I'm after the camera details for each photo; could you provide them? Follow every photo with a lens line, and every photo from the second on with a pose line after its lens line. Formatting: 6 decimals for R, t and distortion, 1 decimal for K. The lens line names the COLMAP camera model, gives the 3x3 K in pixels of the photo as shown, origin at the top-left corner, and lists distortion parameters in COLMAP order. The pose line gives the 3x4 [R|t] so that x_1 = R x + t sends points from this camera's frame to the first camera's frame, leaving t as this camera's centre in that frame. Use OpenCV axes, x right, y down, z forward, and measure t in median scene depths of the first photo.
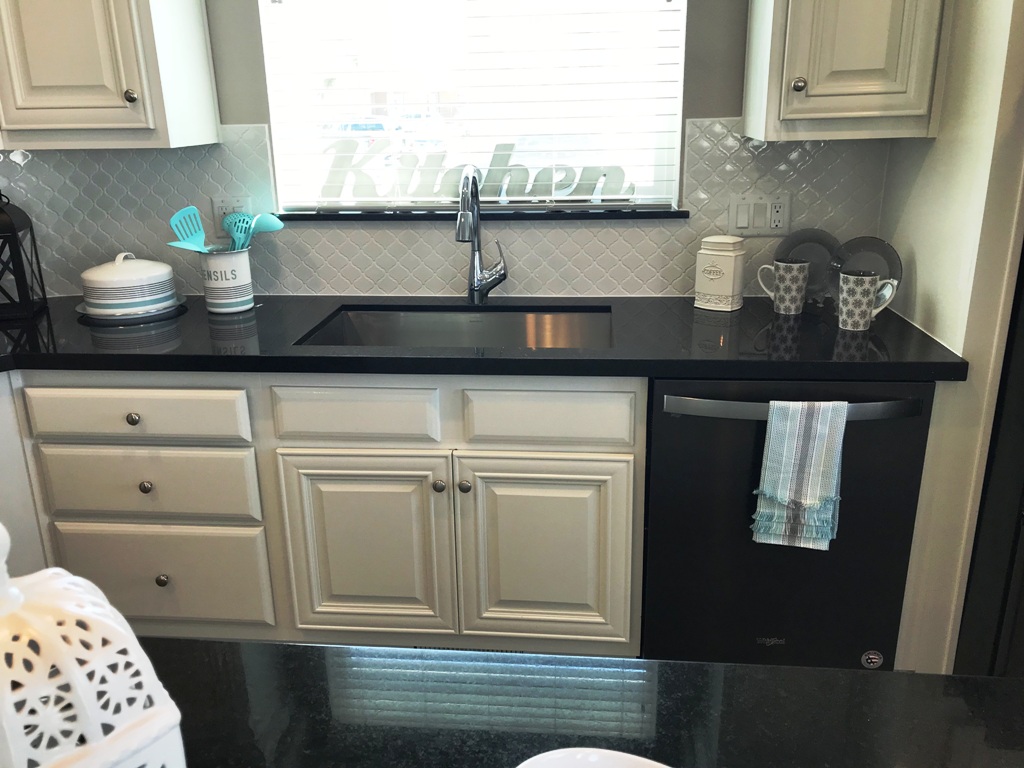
lens RADIAL K [[839.3, 0, 512.0], [0, 839.3, 384.0], [0, 0, 1]] dist [0.132670, -0.381344]
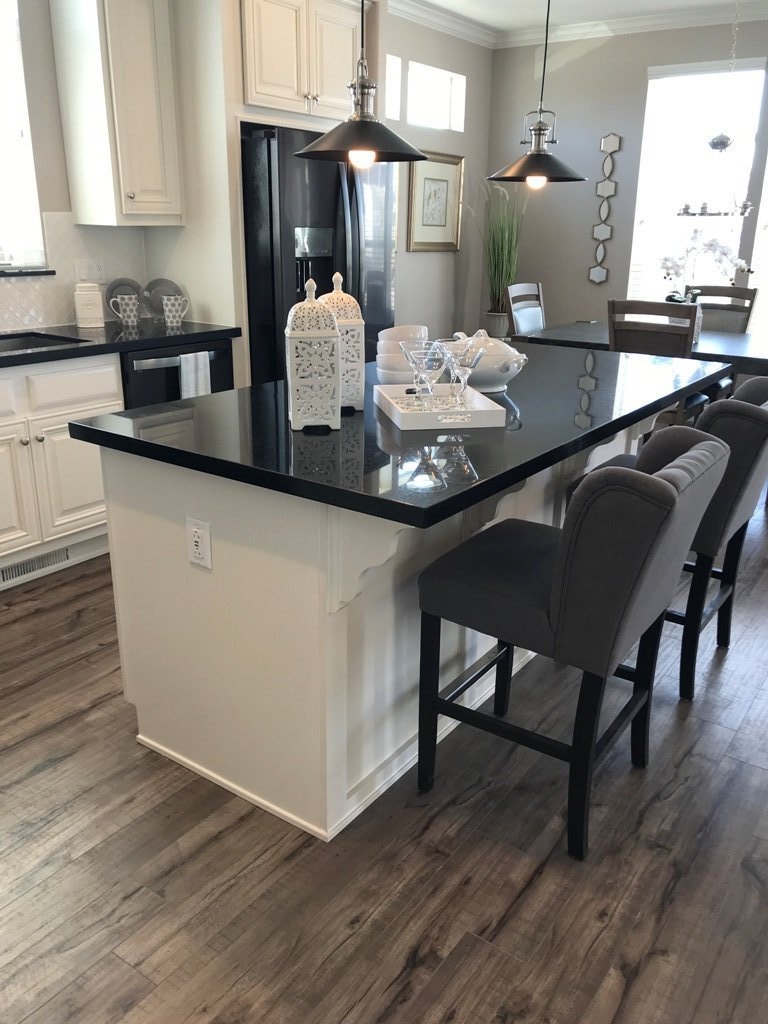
lens RADIAL K [[837.9, 0, 384.0], [0, 837.9, 512.0], [0, 0, 1]] dist [-0.011104, 0.063964]
pose [[0.491423, -0.257866, 0.831871, -1.084443], [0.243992, 0.957676, 0.152727, 0.170917], [-0.836045, 0.127916, 0.533541, -0.375477]]
